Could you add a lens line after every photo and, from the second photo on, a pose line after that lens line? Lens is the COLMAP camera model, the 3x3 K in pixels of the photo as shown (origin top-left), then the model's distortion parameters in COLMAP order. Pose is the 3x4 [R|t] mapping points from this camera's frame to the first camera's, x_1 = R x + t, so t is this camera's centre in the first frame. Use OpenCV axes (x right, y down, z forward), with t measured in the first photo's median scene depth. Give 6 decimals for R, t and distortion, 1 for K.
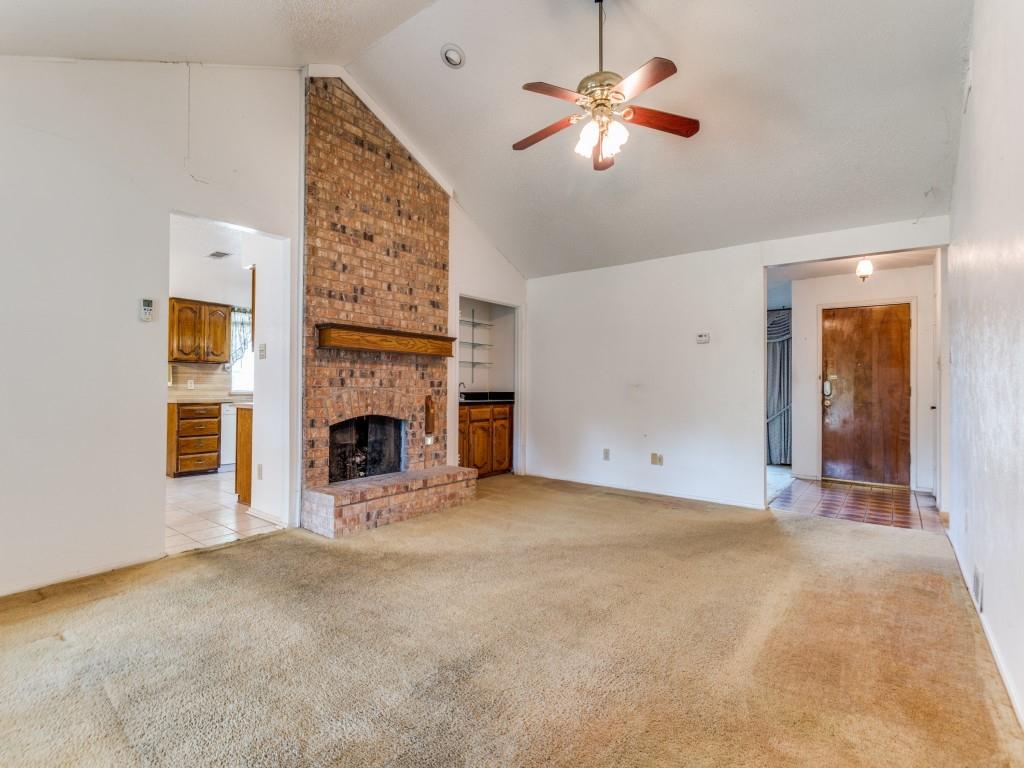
lens RADIAL K [[495.3, 0, 510.1], [0, 495.3, 380.9], [0, 0, 1]] dist [-0.002571, -0.000657]
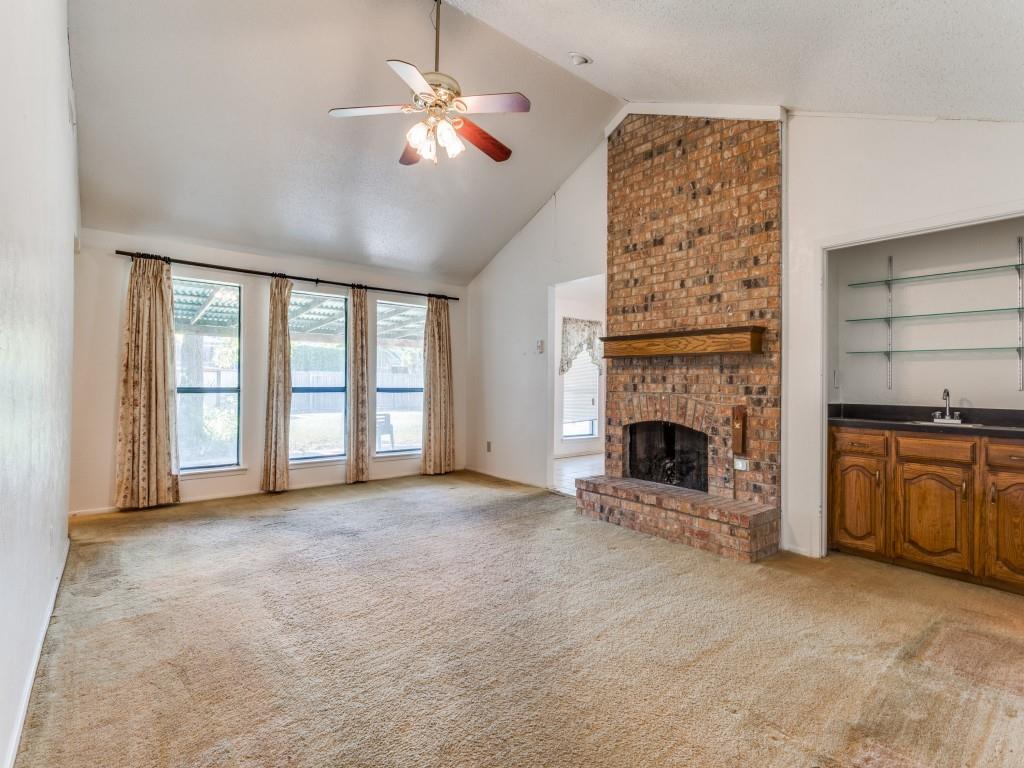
lens RADIAL K [[495.3, 0, 504.0], [0, 495.3, 381.8], [0, 0, 1]] dist [-0.002571, -0.000657]
pose [[-0.234769, -0.010700, -0.971992, 0.725171], [-0.001183, 0.999942, -0.010722, 0.001914], [0.972050, -0.001368, -0.234768, 0.898656]]
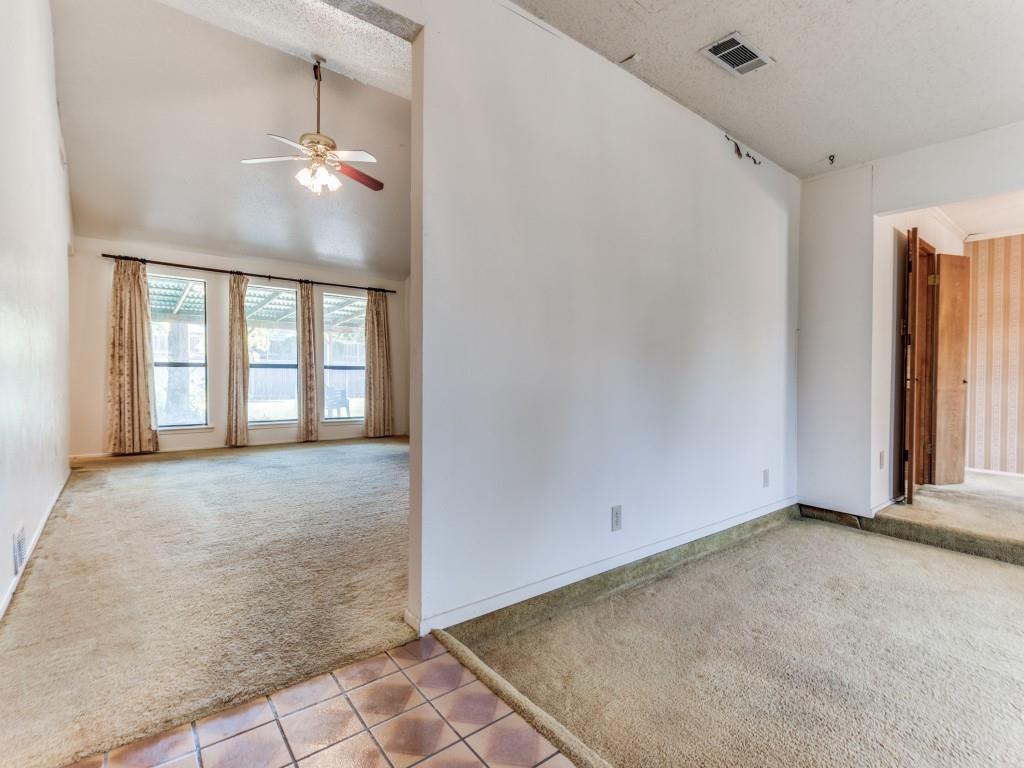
lens RADIAL K [[495.3, 0, 517.6], [0, 495.3, 392.8], [0, 0, 1]] dist [-0.002571, -0.000657]
pose [[-0.228534, 0.021968, -0.973288, 0.807254], [-0.000464, 0.999743, 0.022674, 0.022306], [0.973536, 0.005634, -0.228465, 1.025298]]
